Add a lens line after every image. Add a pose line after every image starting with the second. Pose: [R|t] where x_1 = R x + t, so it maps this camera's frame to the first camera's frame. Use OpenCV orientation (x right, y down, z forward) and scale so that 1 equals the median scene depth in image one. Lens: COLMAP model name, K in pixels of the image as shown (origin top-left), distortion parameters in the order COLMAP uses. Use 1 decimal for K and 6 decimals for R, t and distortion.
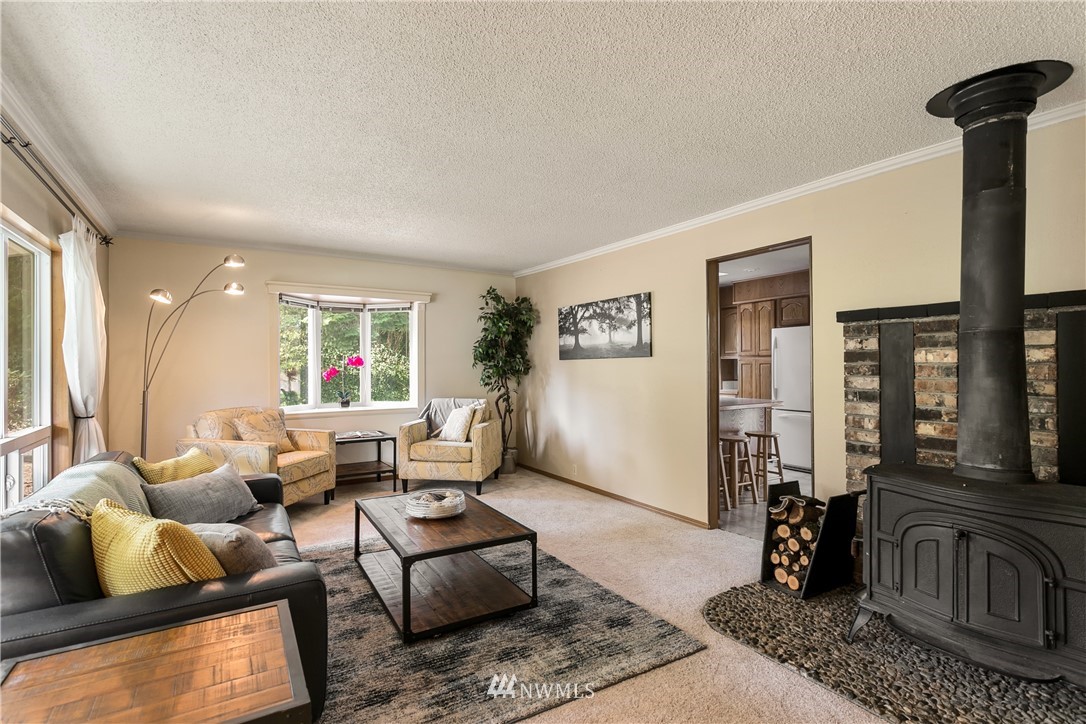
lens RADIAL K [[518.1, 0, 559.7], [0, 518.1, 360.0], [0, 0, 1]] dist [-0.005564, 0.003033]
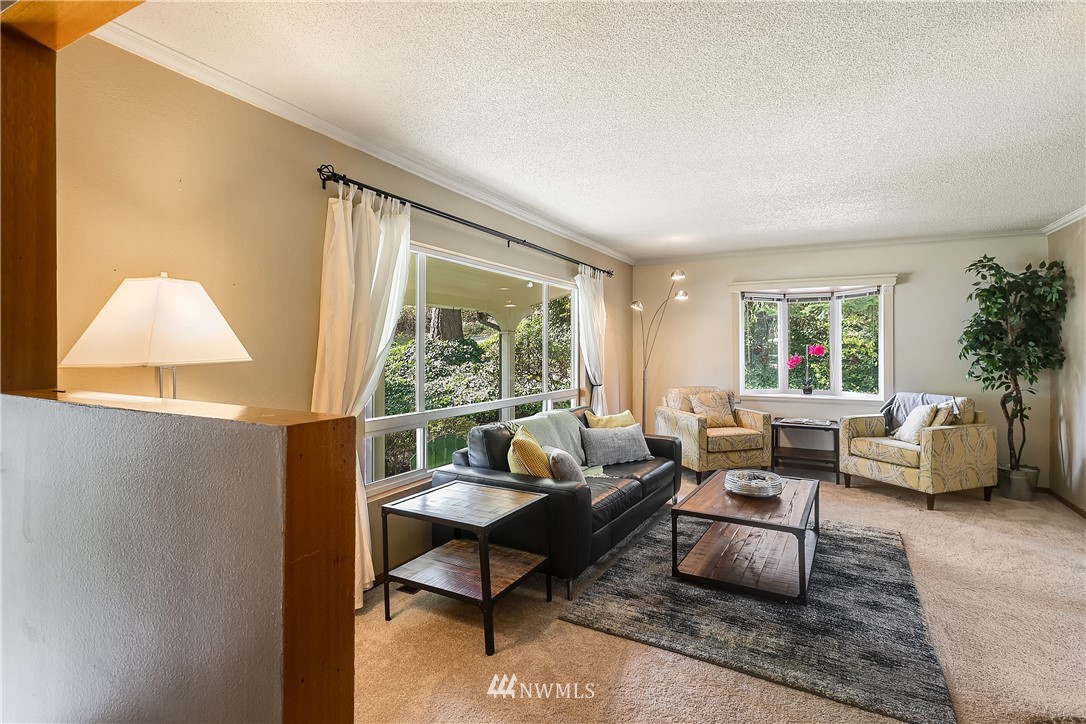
lens RADIAL K [[518.1, 0, 543.2], [0, 518.1, 345.1], [0, 0, 1]] dist [-0.005564, 0.003033]
pose [[0.487480, -0.003207, -0.873128, 0.355454], [0.004189, 0.999990, -0.001335, -0.011715], [0.873124, -0.003007, 0.487489, 0.054141]]
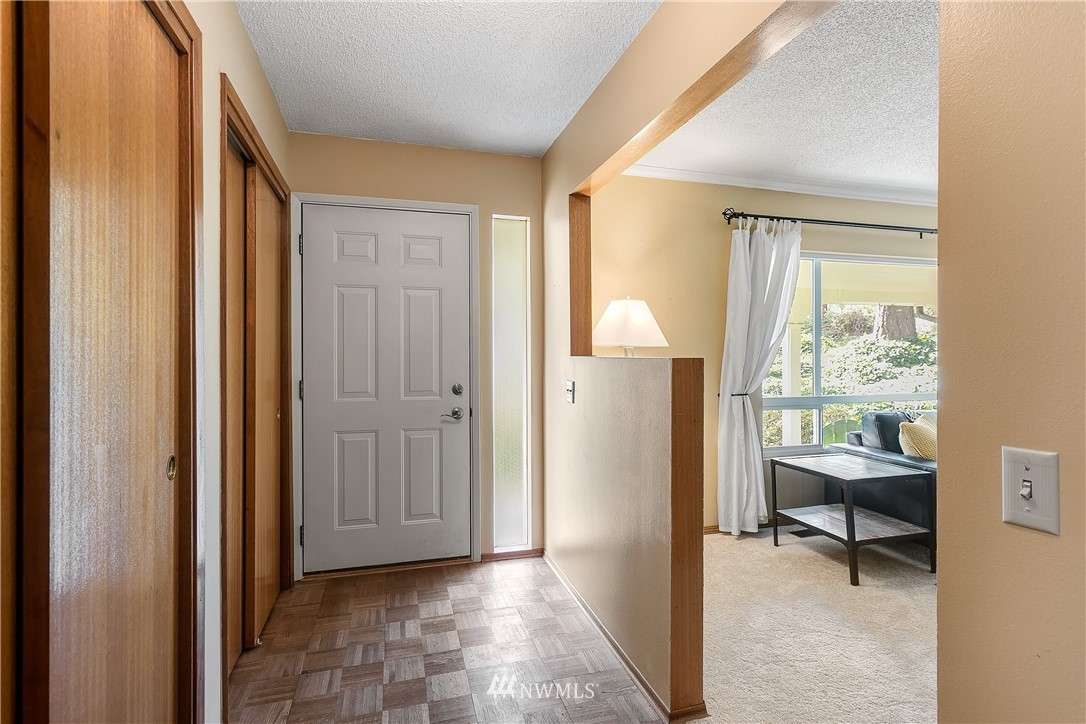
lens RADIAL K [[518.1, 0, 552.1], [0, 518.1, 358.2], [0, 0, 1]] dist [-0.005564, 0.003033]
pose [[-0.286029, 0.009301, -0.958176, 0.590045], [0.014104, 0.999885, 0.005496, 0.010676], [0.958117, -0.011942, -0.286127, 0.089714]]
